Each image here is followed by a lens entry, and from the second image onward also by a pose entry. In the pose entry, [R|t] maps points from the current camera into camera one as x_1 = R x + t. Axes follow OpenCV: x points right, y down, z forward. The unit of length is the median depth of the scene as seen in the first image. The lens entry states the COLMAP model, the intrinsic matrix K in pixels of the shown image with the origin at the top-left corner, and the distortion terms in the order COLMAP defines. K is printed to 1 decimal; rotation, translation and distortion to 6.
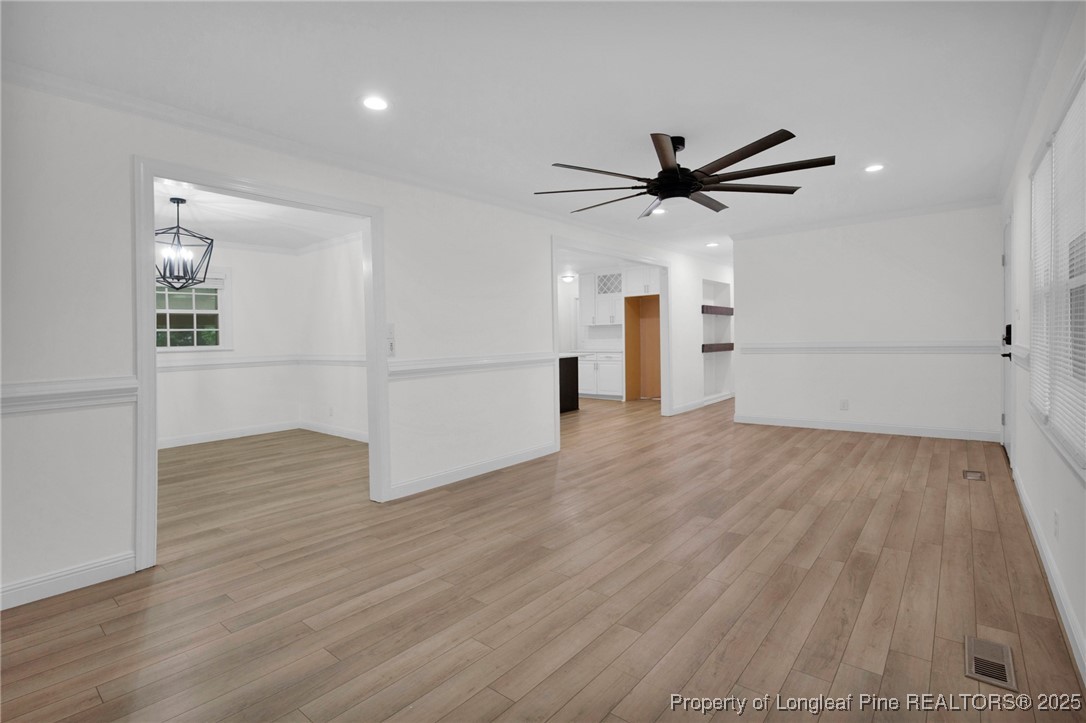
lens RADIAL K [[510.7, 0, 546.6], [0, 510.7, 368.1], [0, 0, 1]] dist [-0.018407, -0.000347]
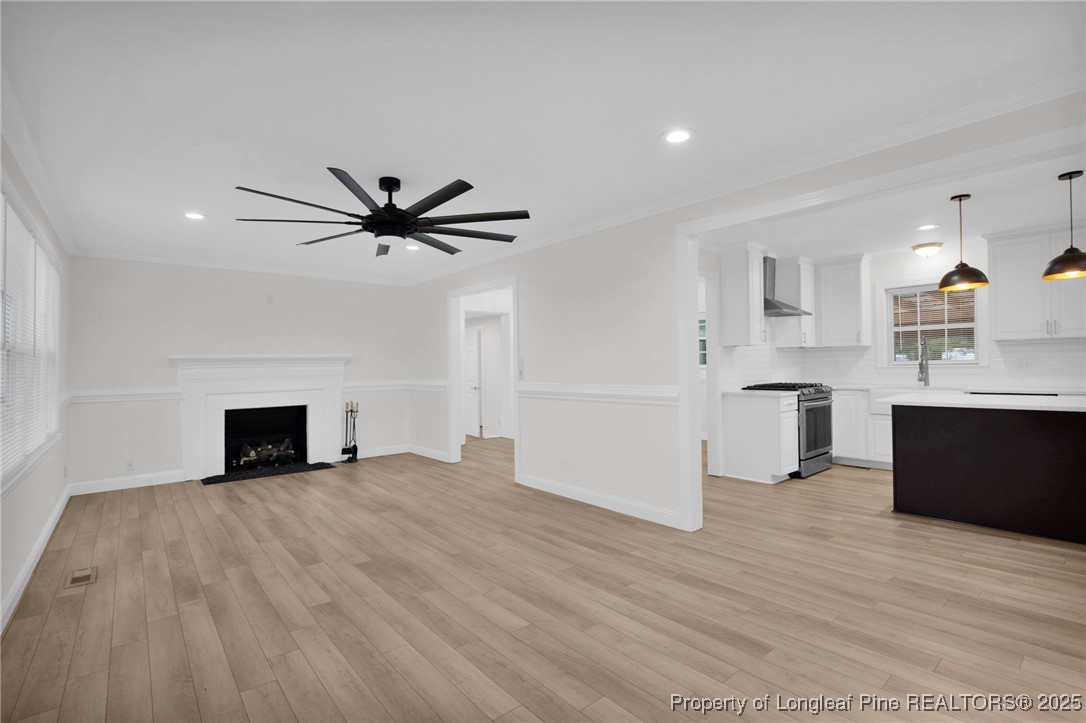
lens RADIAL K [[510.7, 0, 546.6], [0, 510.7, 368.1], [0, 0, 1]] dist [-0.018407, -0.000347]
pose [[-0.190907, 0.024400, -0.981305, 1.247380], [-0.040041, 0.998665, 0.032621, -0.127257], [0.980791, 0.045520, -0.189675, 1.584616]]
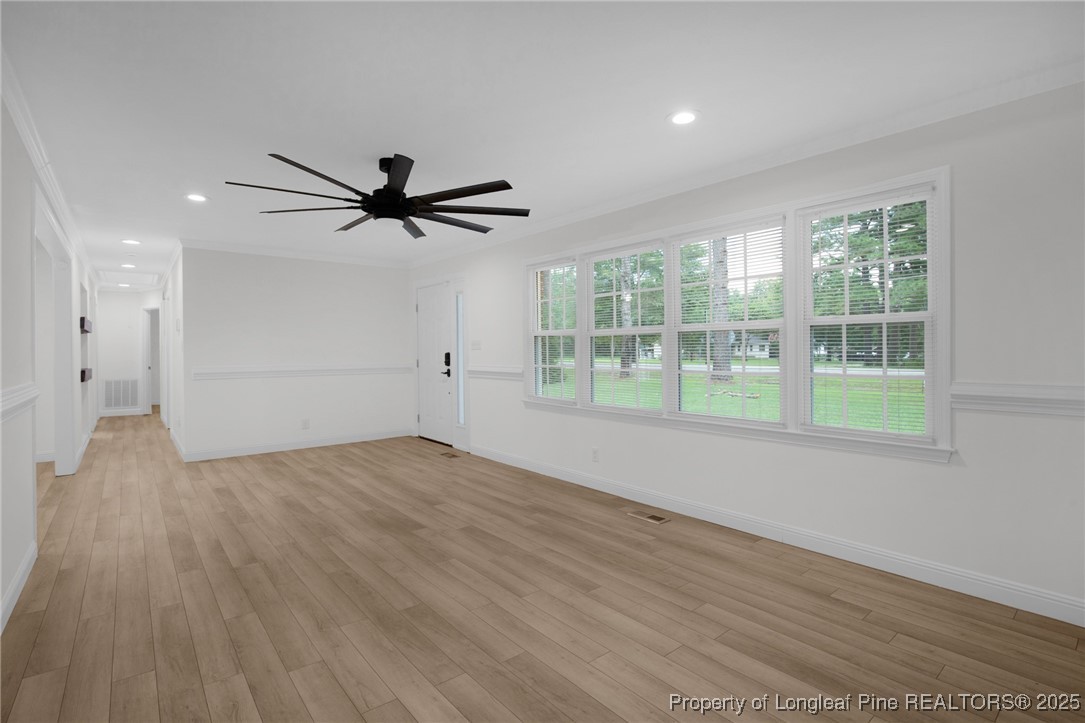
lens RADIAL K [[522.7, 0, 544.1], [0, 522.7, 356.2], [0, 0, 1]] dist [-0.024531, 0.000646]
pose [[0.202629, 0.013615, 0.979161, -0.721086], [0.059998, 0.997852, -0.026291, -0.019116], [-0.977416, 0.064075, 0.201377, 0.536677]]
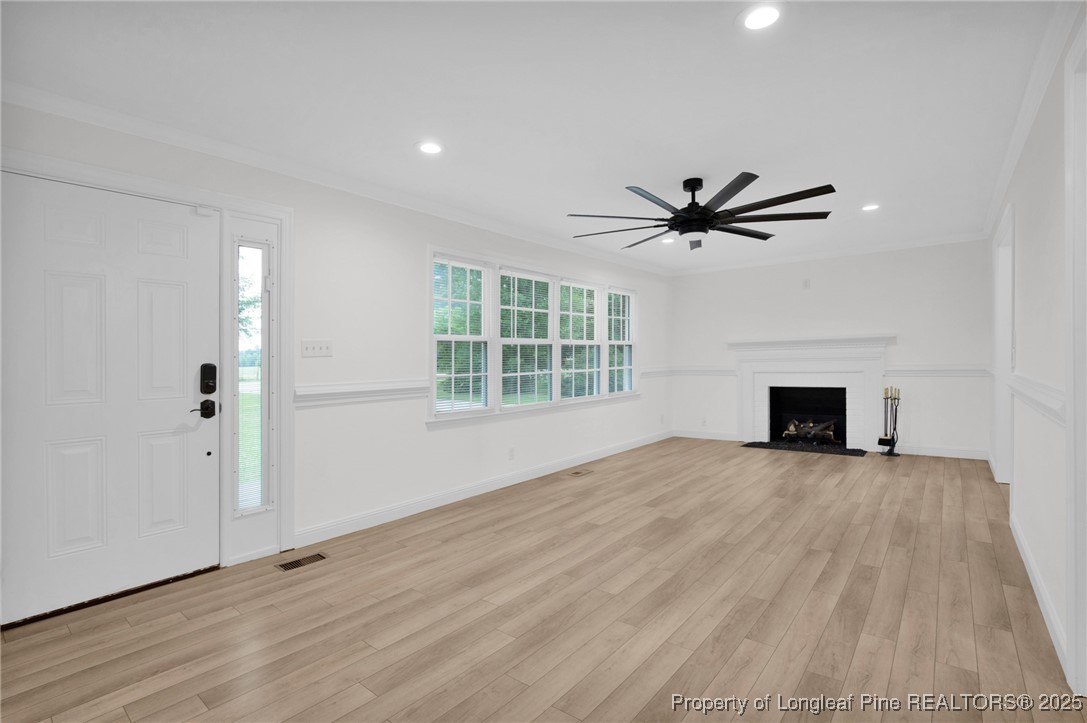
lens RADIAL K [[511.1, 0, 547.1], [0, 511.1, 368.1], [0, 0, 1]] dist [-0.018407, -0.000347]
pose [[-0.999149, 0.039198, -0.012858, 0.618894], [0.038089, 0.996273, 0.077389, -0.149052], [0.015844, 0.076834, -0.996918, 2.221023]]
